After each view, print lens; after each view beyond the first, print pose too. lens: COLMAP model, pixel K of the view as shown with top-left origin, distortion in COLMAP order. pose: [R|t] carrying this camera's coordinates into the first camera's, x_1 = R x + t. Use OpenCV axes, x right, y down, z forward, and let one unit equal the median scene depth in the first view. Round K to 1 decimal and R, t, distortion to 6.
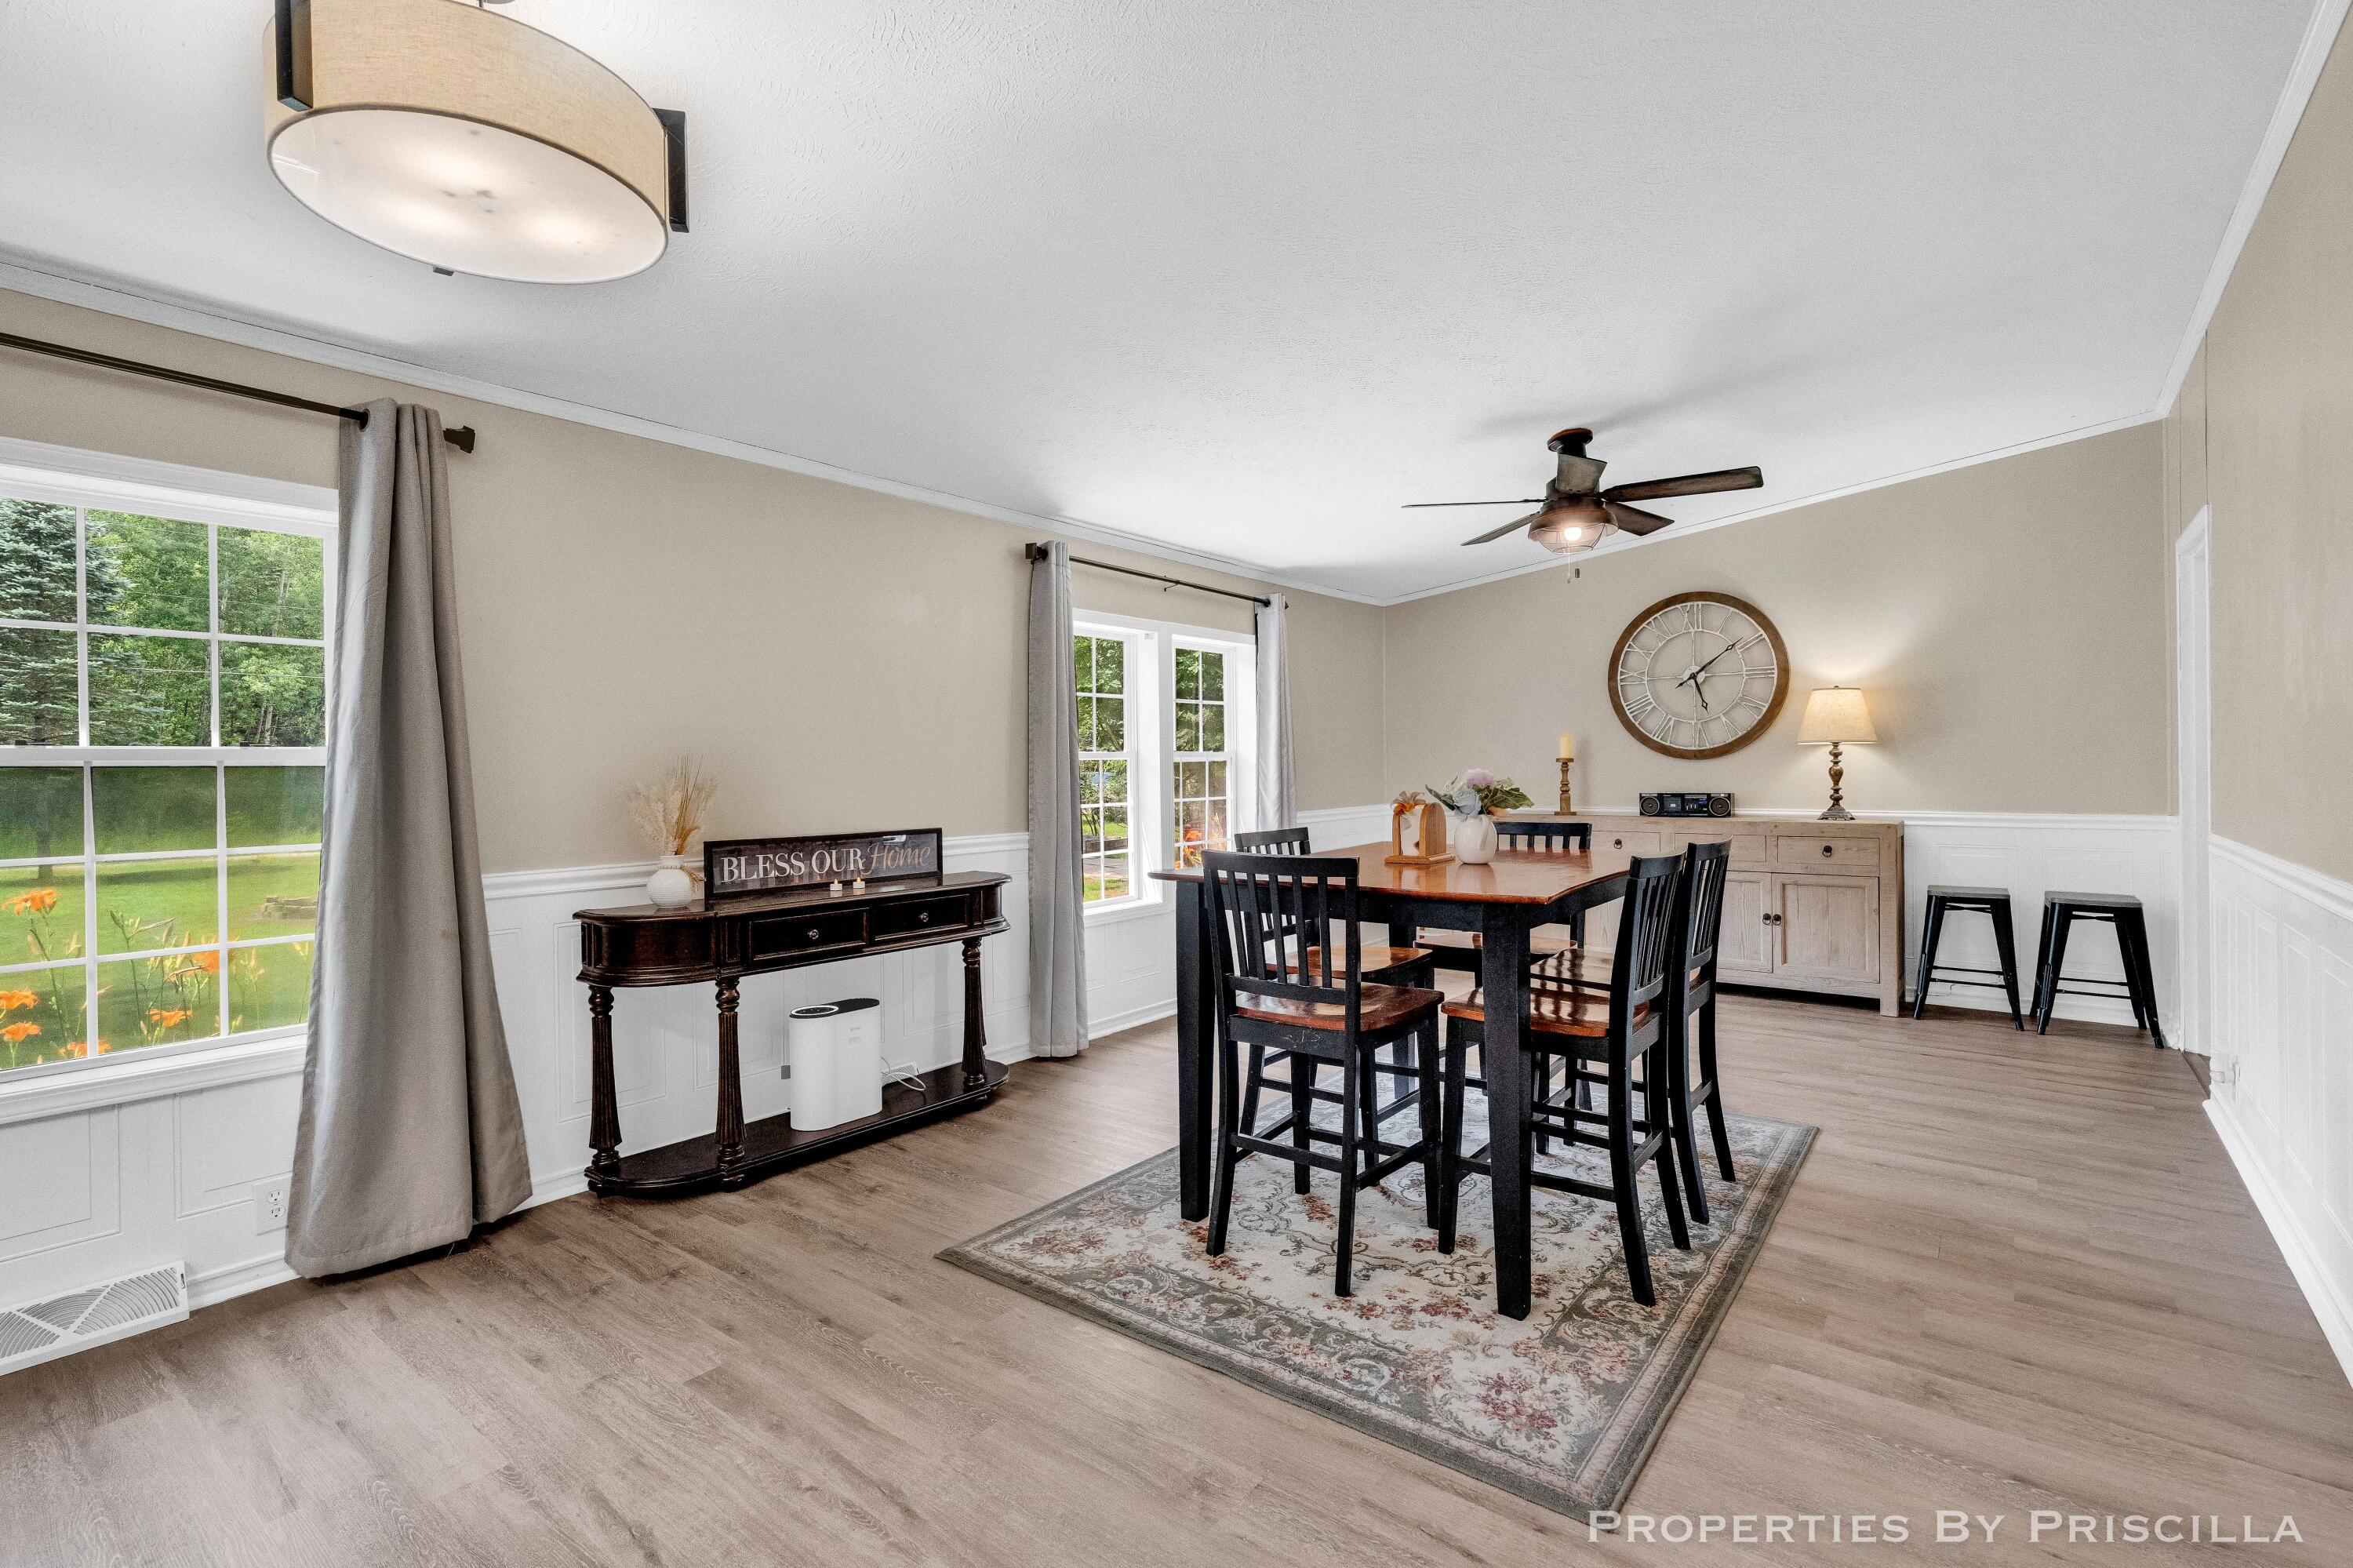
lens RADIAL K [[1081.5, 0, 1174.1], [0, 1081.5, 774.0], [0, 0, 1]] dist [-0.003397, 0.000033]
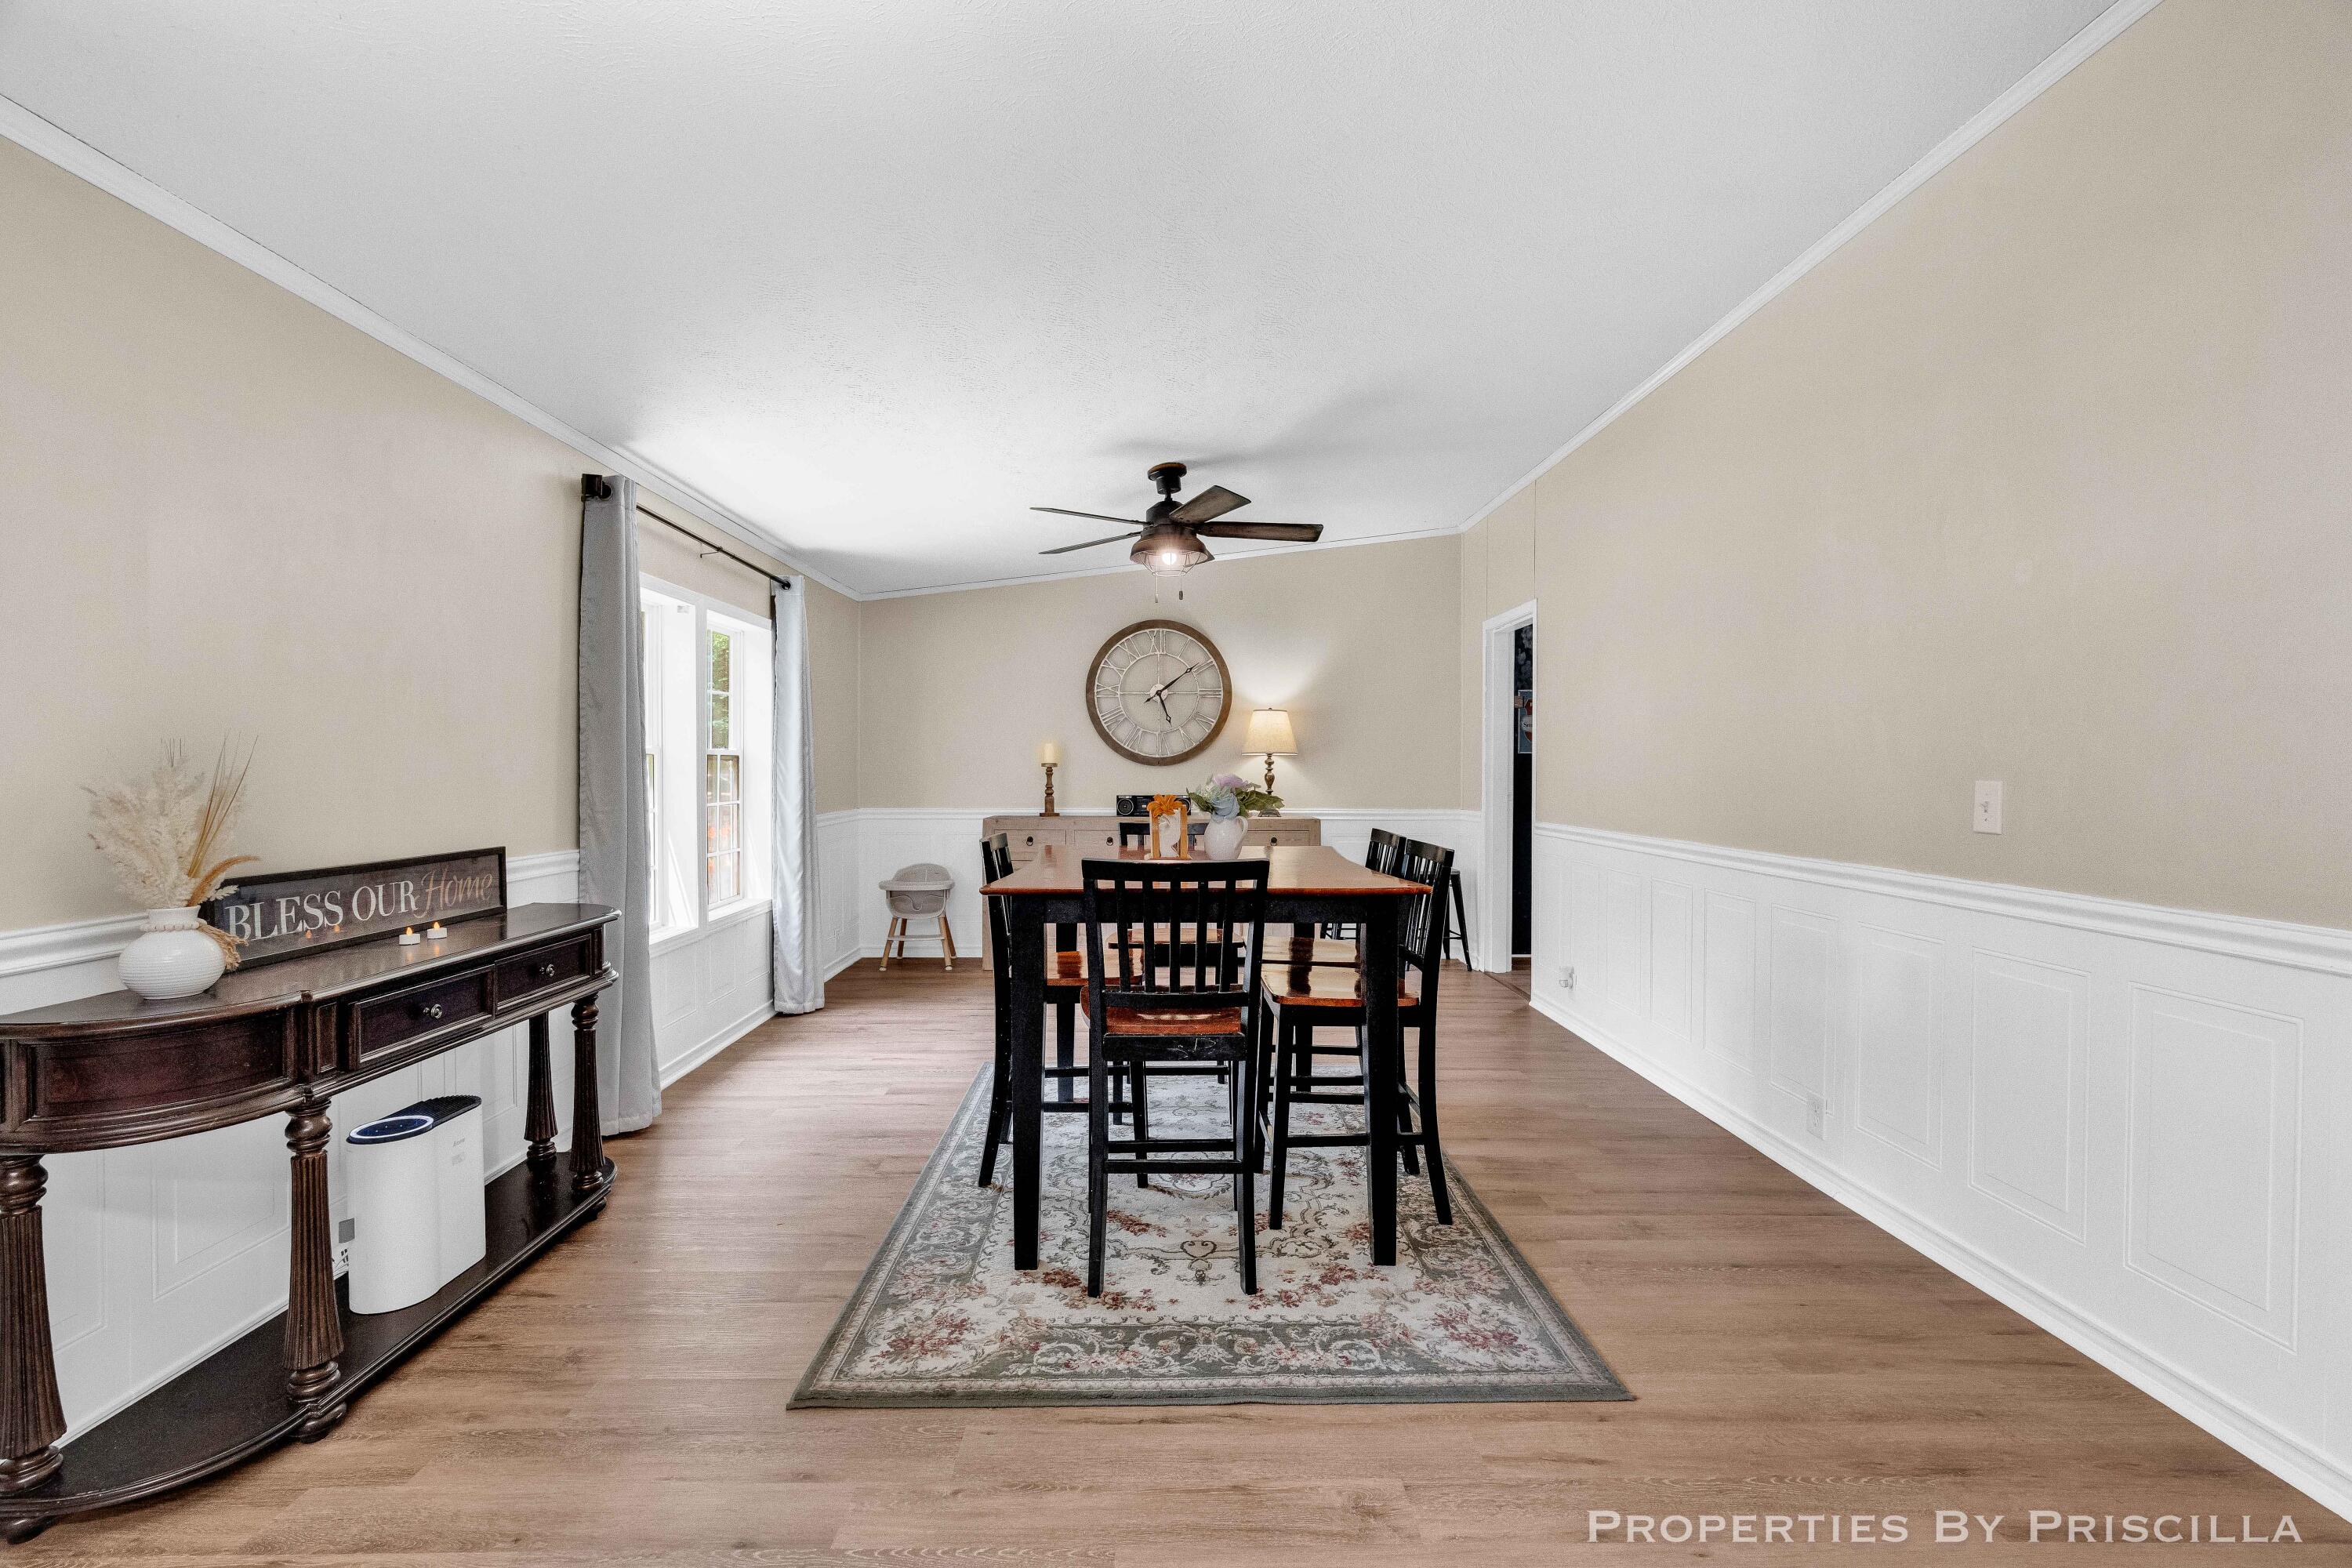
lens RADIAL K [[1057.5, 0, 1174.8], [0, 1057.5, 791.0], [0, 0, 1]] dist [-0.012207, 0.006885]
pose [[0.778442, -0.001356, 0.627715, -0.393692], [-0.007007, 0.999917, 0.010849, 0.001560], [-0.627678, -0.012844, 0.778367, 0.213547]]
